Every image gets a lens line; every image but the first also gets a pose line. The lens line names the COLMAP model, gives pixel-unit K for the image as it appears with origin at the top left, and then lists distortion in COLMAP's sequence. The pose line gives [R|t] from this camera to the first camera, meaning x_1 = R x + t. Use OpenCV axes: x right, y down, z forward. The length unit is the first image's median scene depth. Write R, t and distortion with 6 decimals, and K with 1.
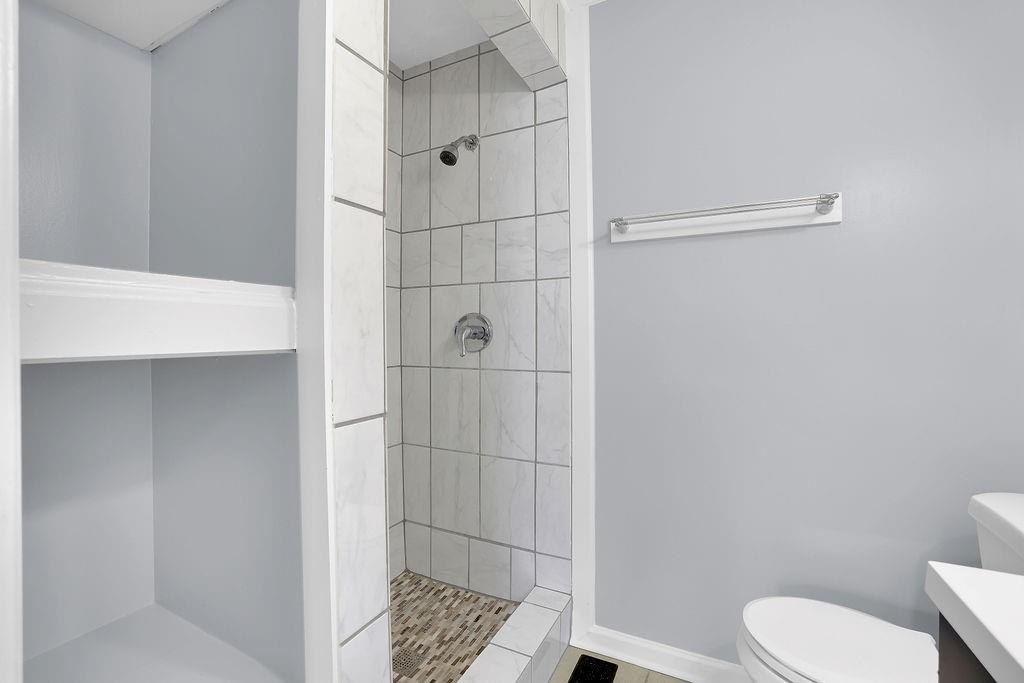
lens RADIAL K [[444.0, 0, 508.6], [0, 444.0, 339.9], [0, 0, 1]] dist [-0.044855, 0.014372]
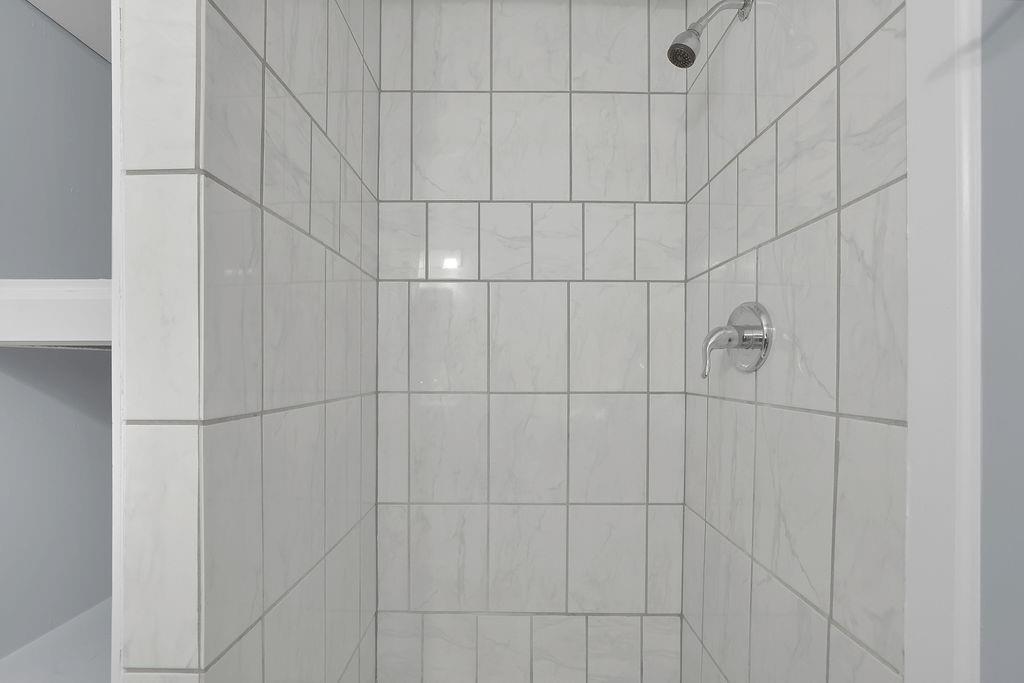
lens RADIAL K [[456.3, 0, 513.0], [0, 456.3, 368.2], [0, 0, 1]] dist [-0.039753, 0.016338]
pose [[0.459699, 0.003972, -0.888066, 0.328618], [-0.013214, 0.999910, -0.002368, 0.031321], [0.887977, 0.012824, 0.459710, 0.533096]]
